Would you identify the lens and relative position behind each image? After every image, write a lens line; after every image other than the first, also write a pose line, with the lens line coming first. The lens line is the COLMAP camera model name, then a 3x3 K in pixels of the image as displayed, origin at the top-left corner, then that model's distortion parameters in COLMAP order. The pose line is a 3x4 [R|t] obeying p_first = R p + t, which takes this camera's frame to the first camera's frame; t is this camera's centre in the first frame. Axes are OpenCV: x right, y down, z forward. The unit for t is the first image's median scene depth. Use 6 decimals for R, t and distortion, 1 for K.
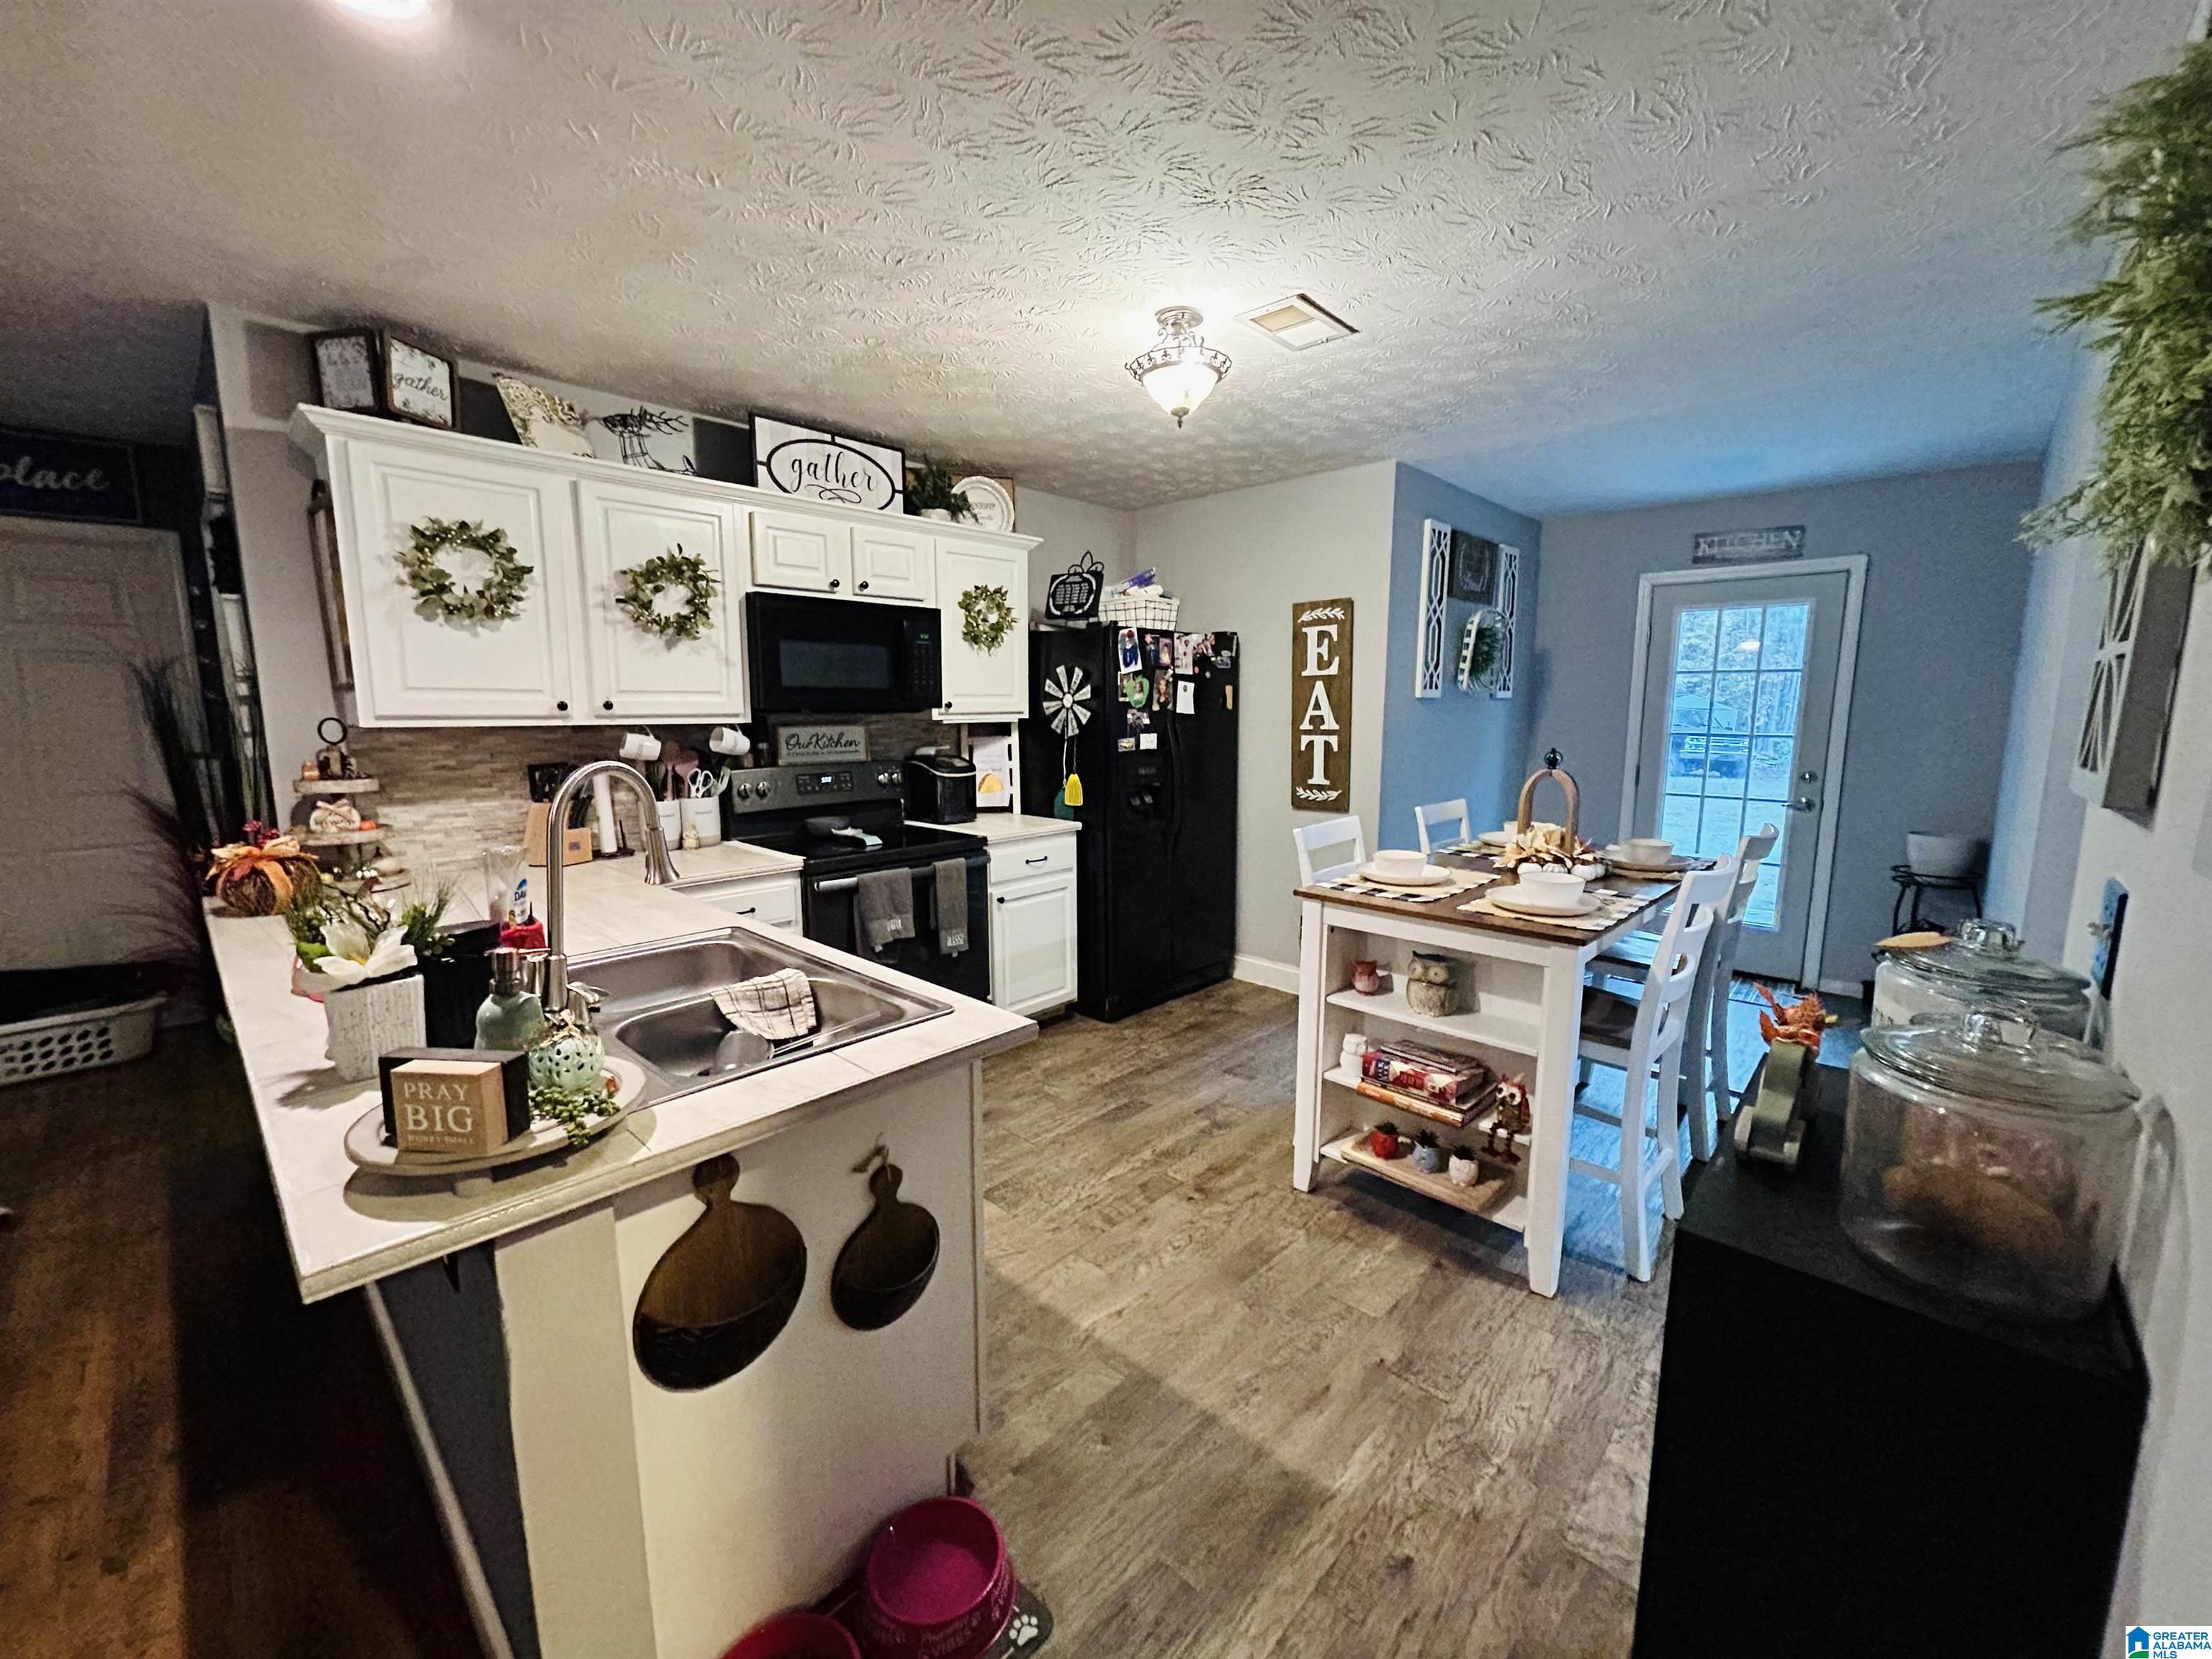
lens RADIAL K [[893.8, 0, 1108.2], [0, 893.8, 832.0], [0, 0, 1]] dist [-0.001864, -0.000104]
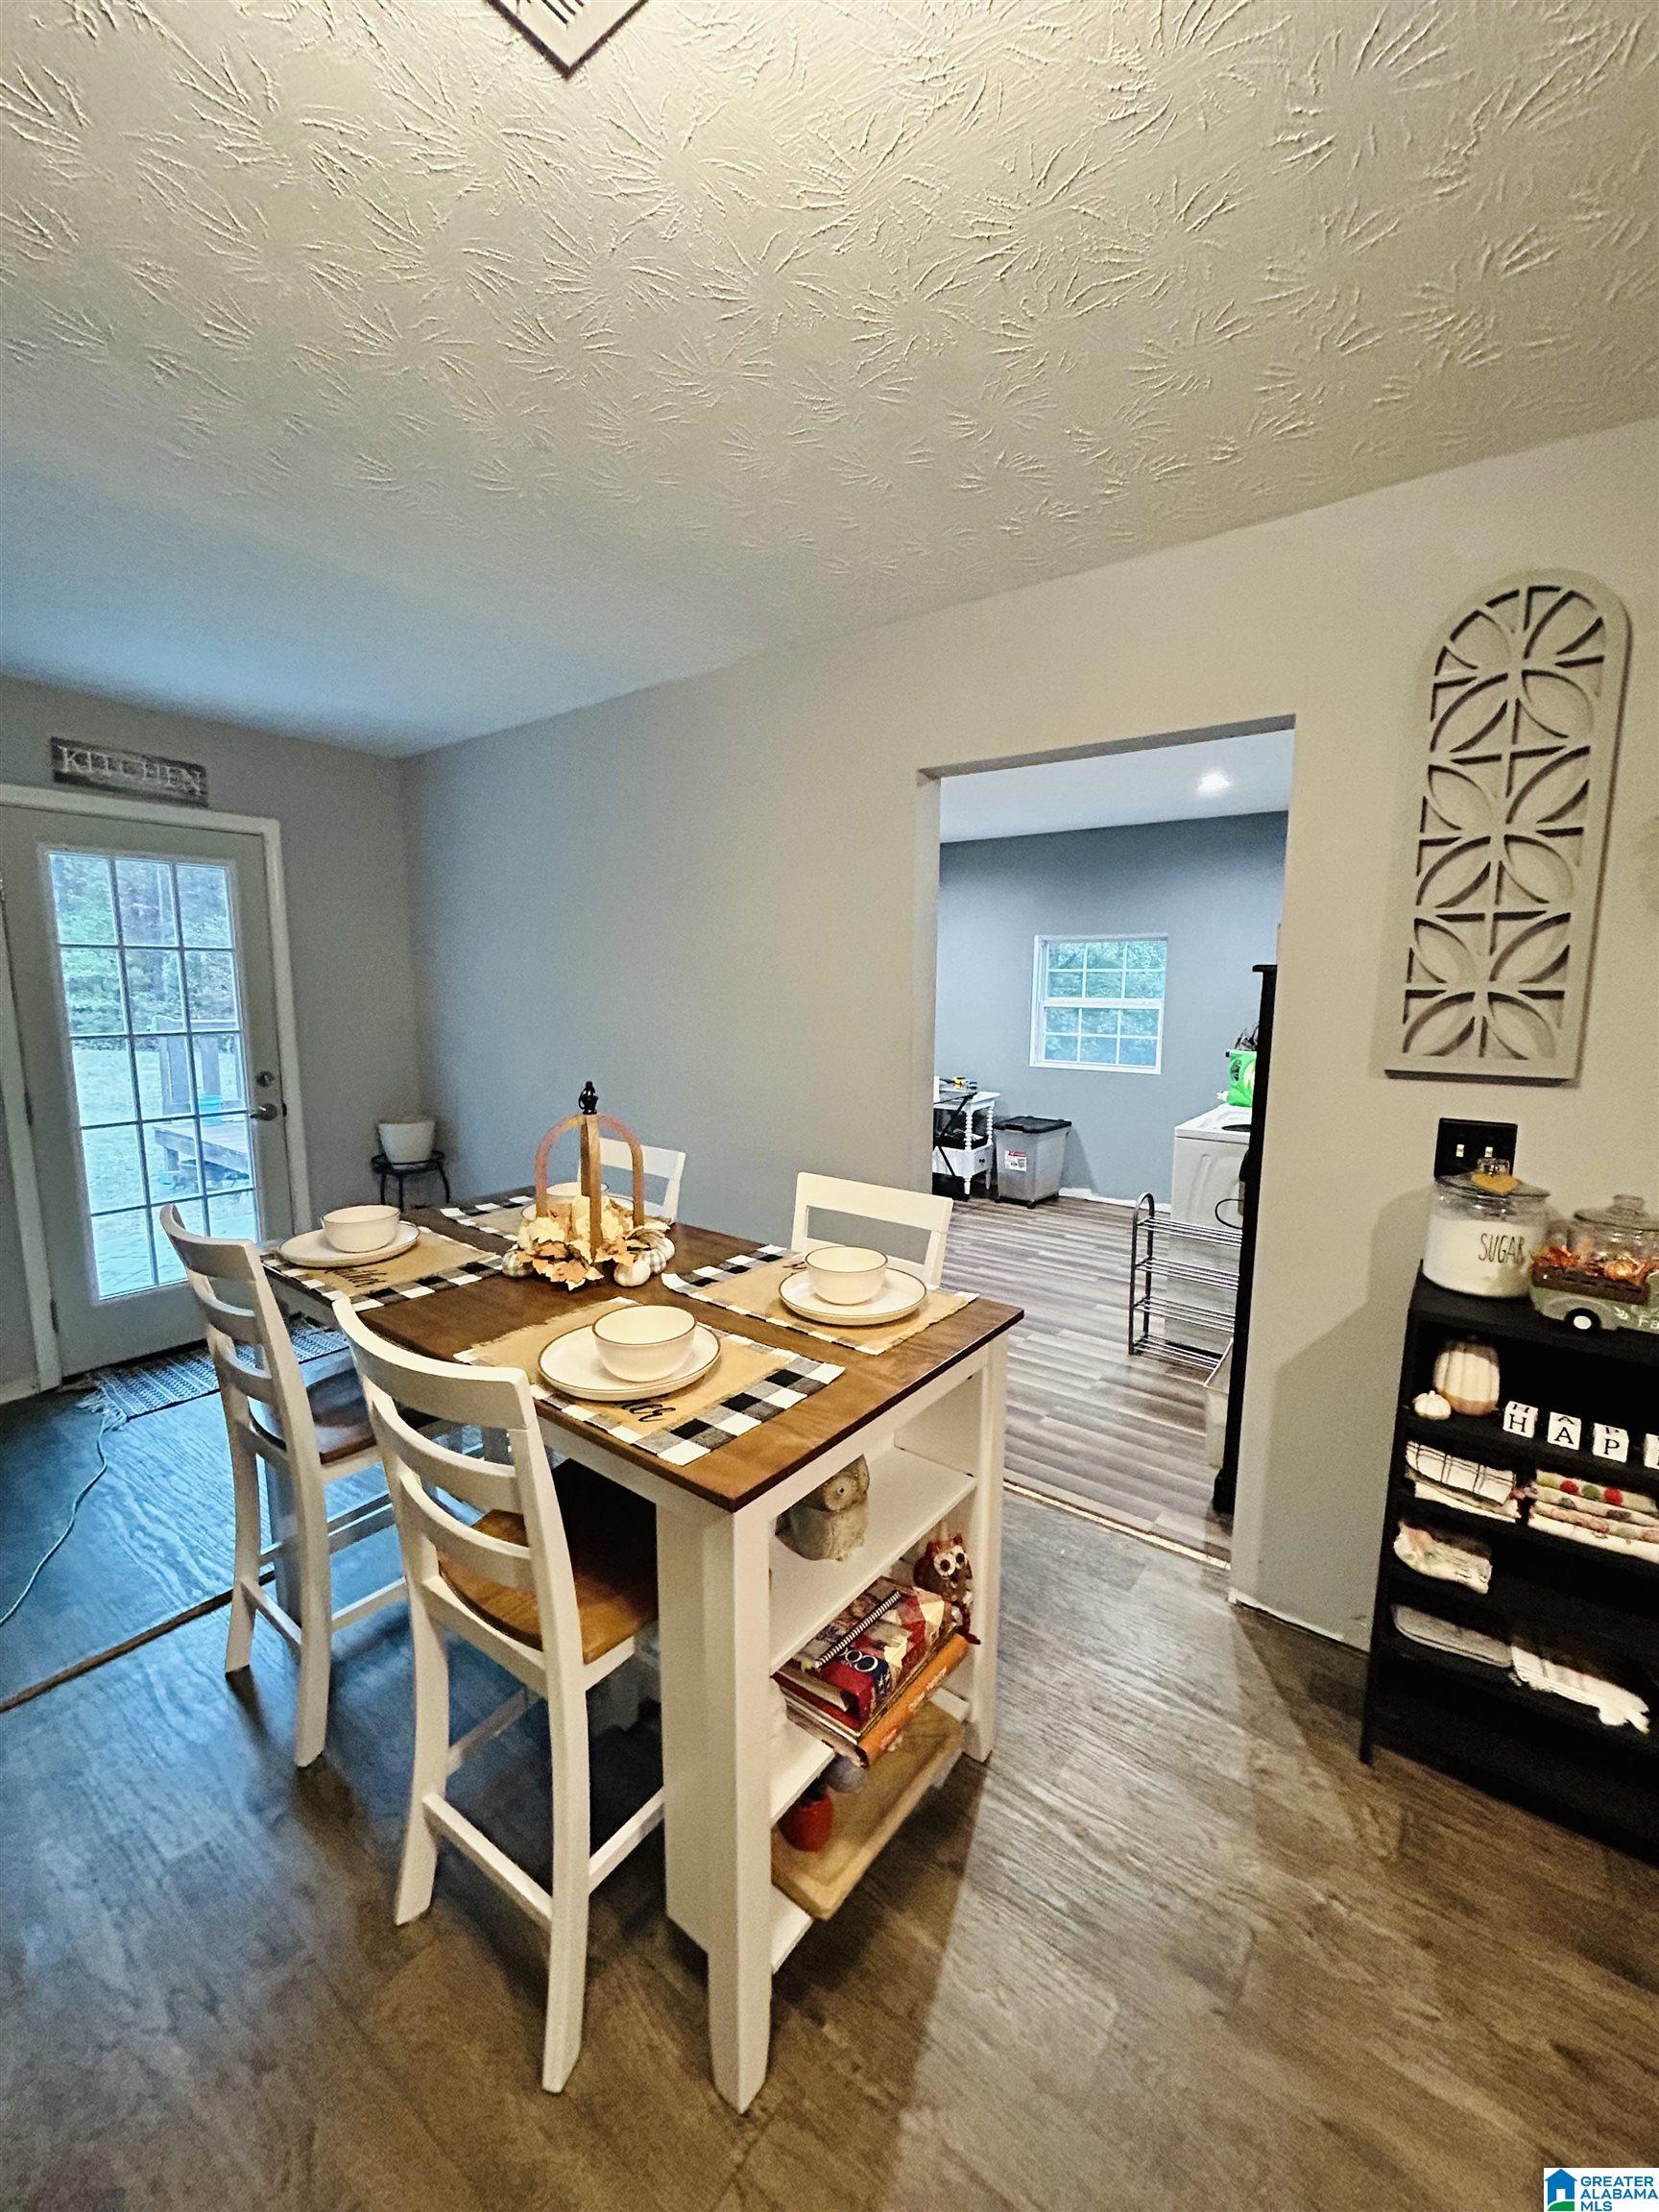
lens RADIAL K [[893.8, 0, 833.2], [0, 893.8, 1104.3], [0, 0, 1]] dist [-0.001864, -0.000104]
pose [[-0.108311, -0.139200, 0.984323, -0.102072], [0.131737, 0.979406, 0.153001, -0.097019], [-0.985350, 0.146243, -0.087743, 0.558375]]
